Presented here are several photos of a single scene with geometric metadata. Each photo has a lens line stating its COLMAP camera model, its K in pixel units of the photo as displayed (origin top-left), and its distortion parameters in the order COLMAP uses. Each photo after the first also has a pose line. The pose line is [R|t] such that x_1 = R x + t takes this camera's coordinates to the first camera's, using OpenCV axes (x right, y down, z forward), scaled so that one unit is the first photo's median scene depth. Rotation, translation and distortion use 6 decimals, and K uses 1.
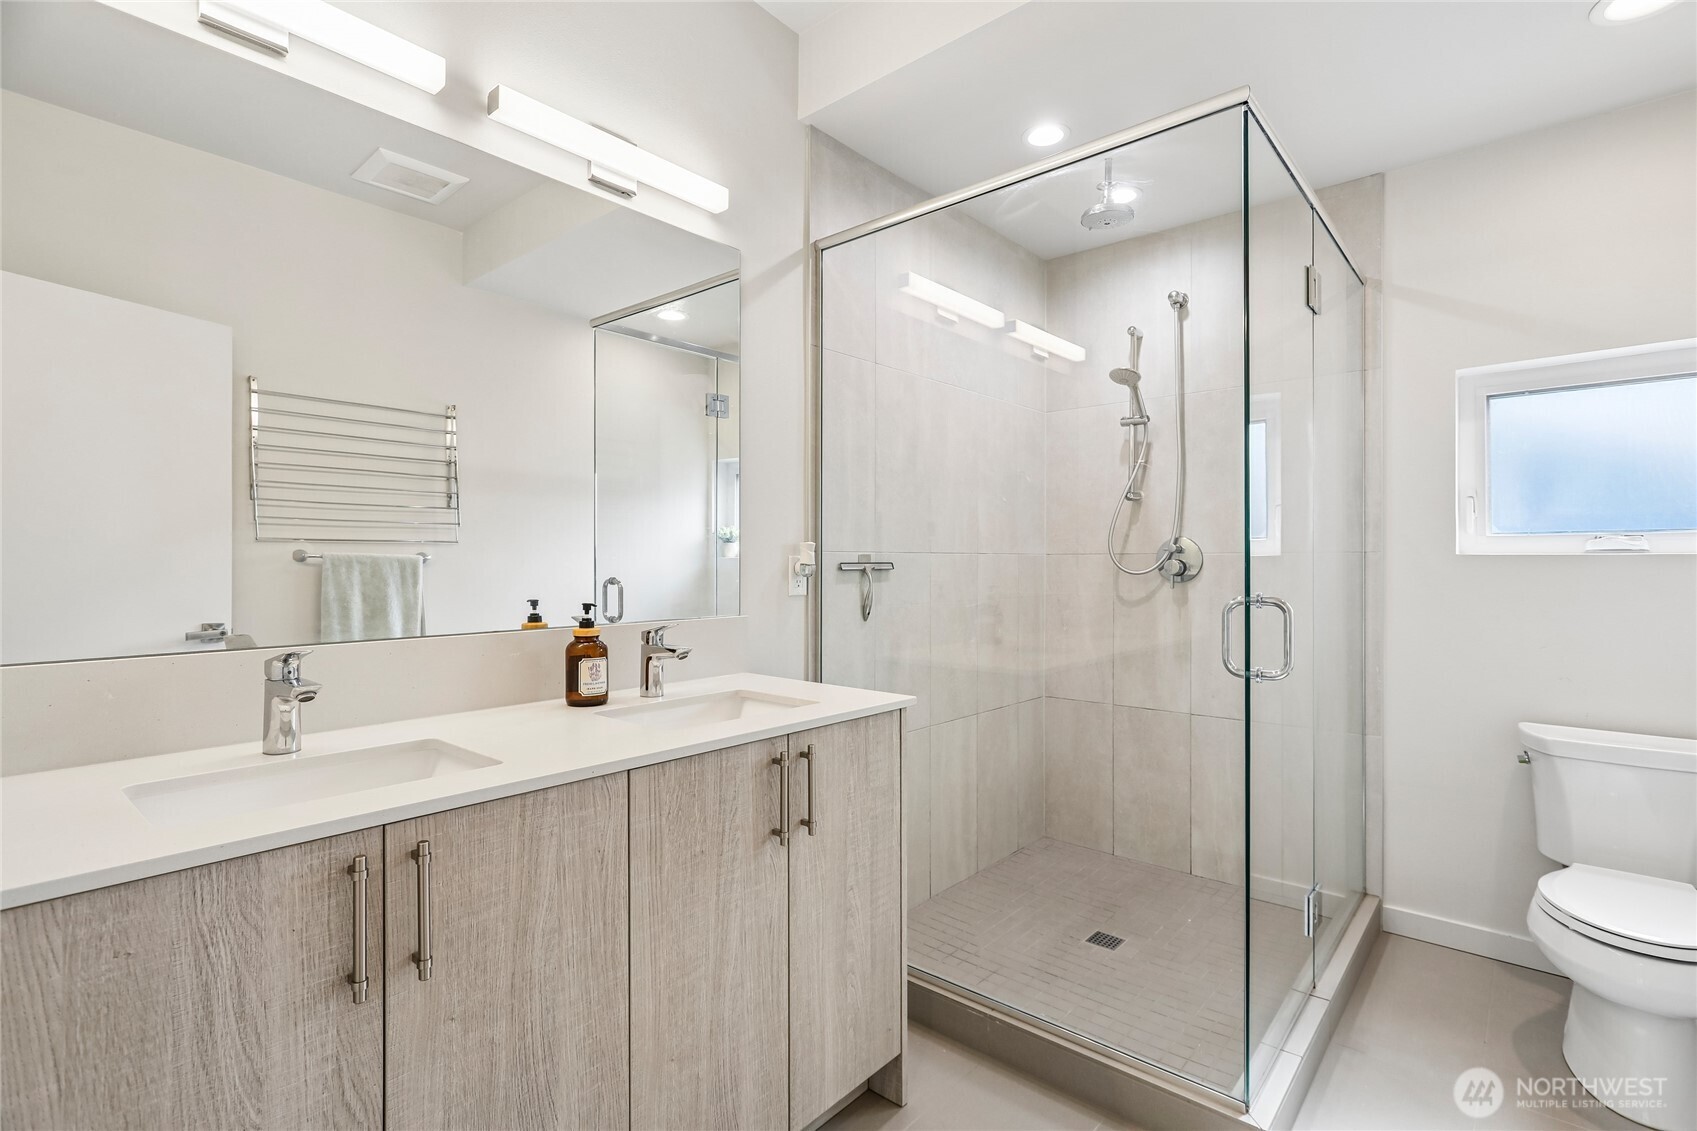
lens RADIAL K [[812.6, 0, 851.8], [0, 812.6, 562.1], [0, 0, 1]] dist [-0.000240, -0.000134]
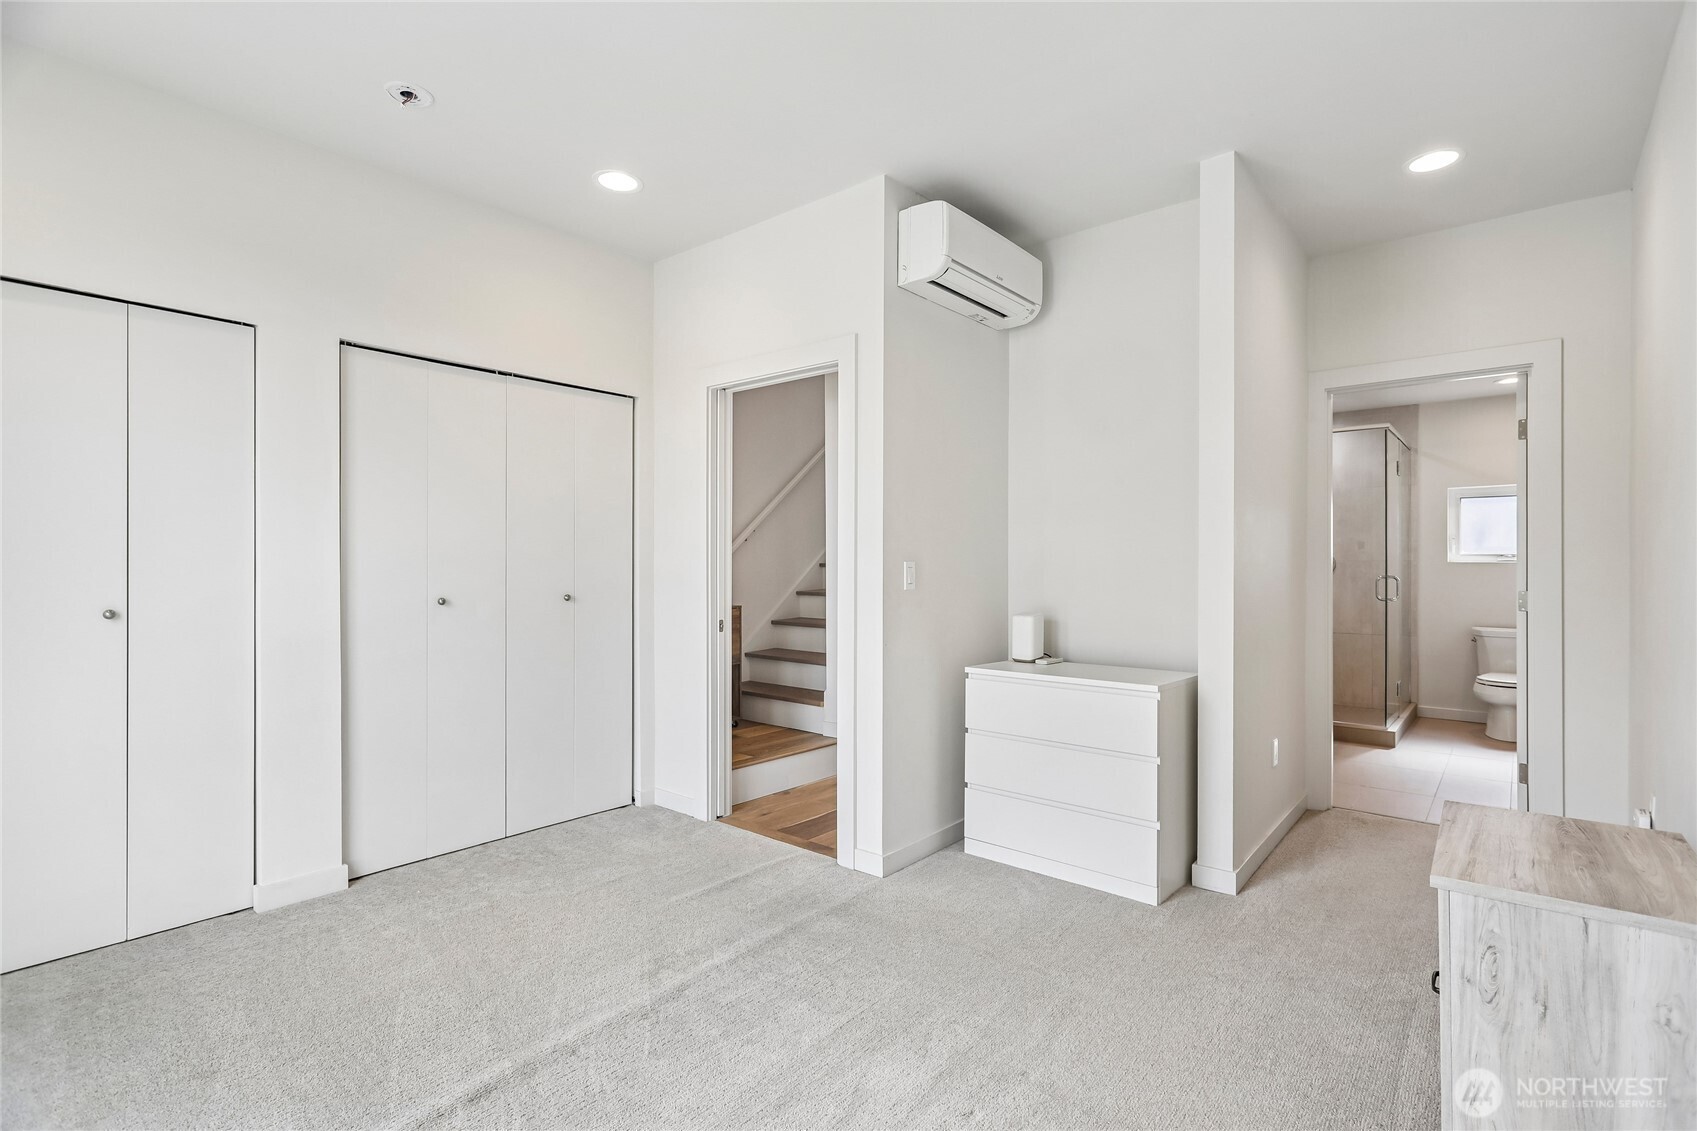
lens RADIAL K [[806.9, 0, 848.5], [0, 806.9, 565.5], [0, 0, 1]] dist [0.003666, 0.000944]
pose [[0.999985, -0.002604, 0.004749, -0.640784], [0.002576, 0.999980, 0.005785, -0.009978], [-0.004764, -0.005773, 0.999972, -0.852730]]
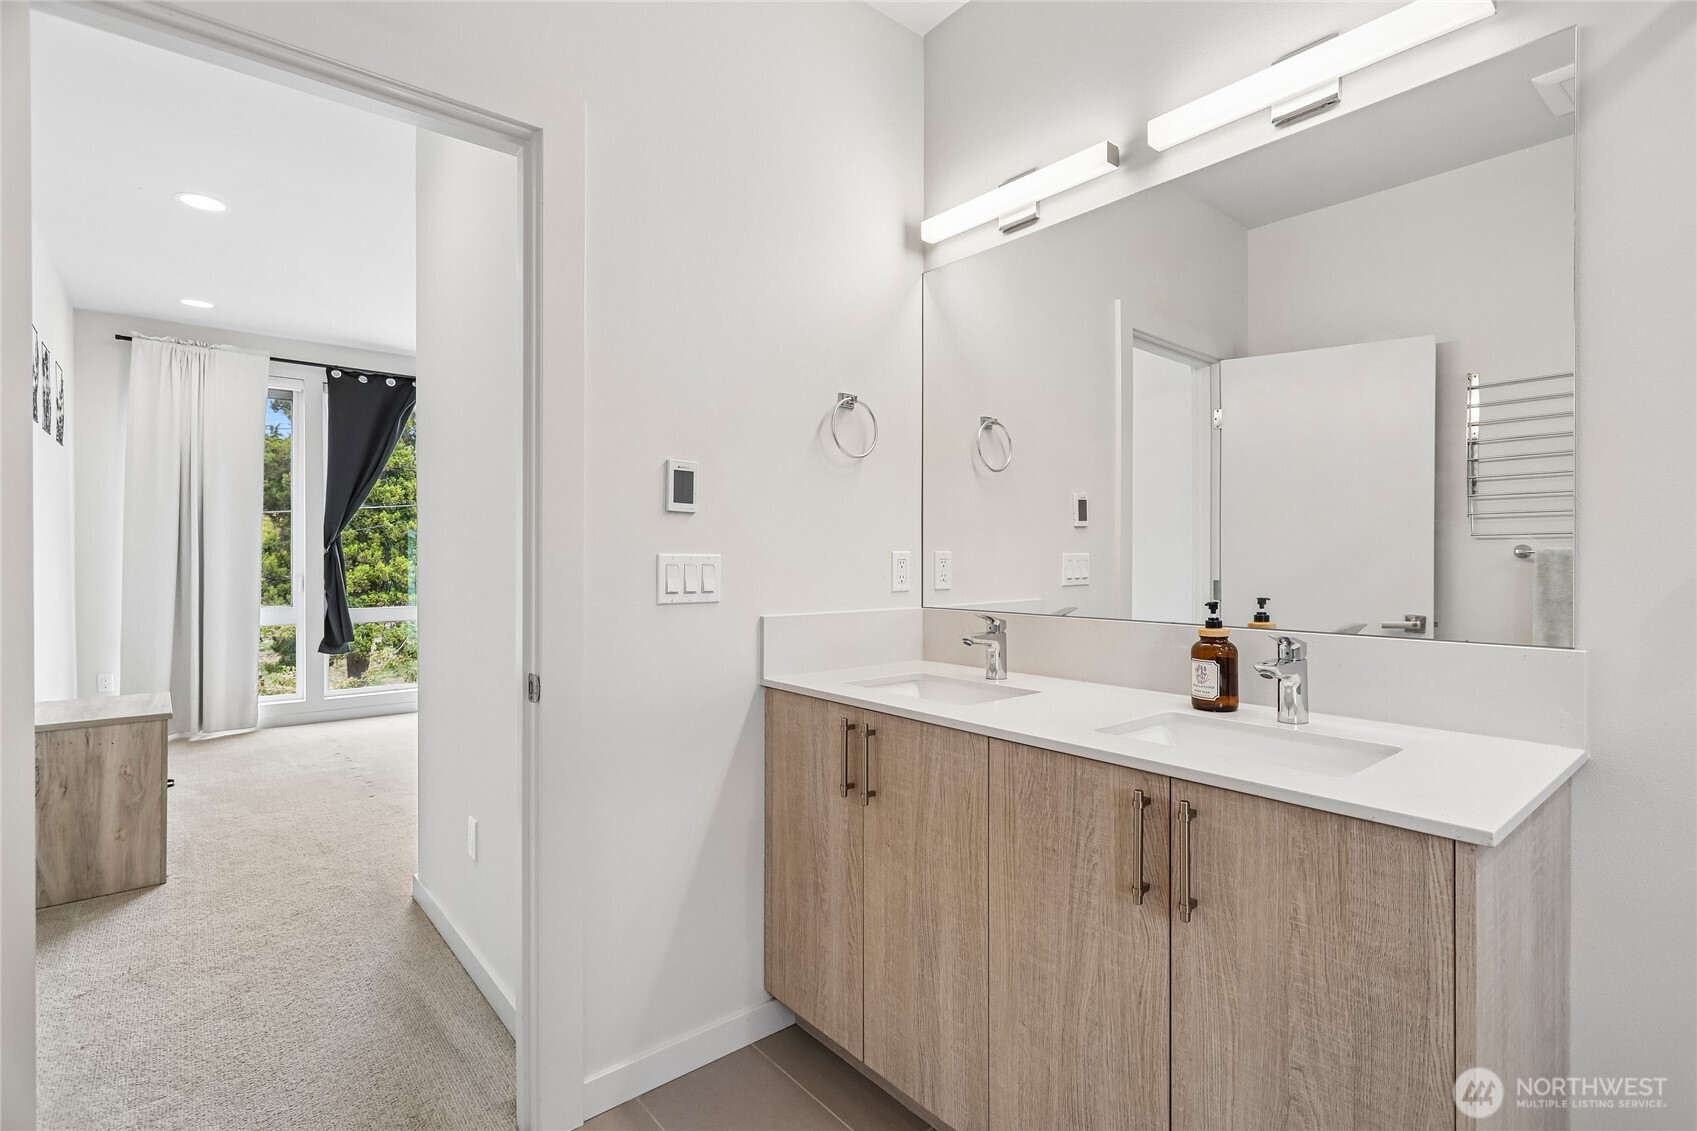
lens RADIAL K [[799.0, 0, 851.3], [0, 799.0, 566.2], [0, 0, 1]] dist [-0.001706, 0.000804]
pose [[-0.167354, 0.009881, -0.985847, 0.860927], [-0.000225, 0.999949, 0.010061, -0.000390], [0.985897, 0.001906, -0.167343, 0.966430]]
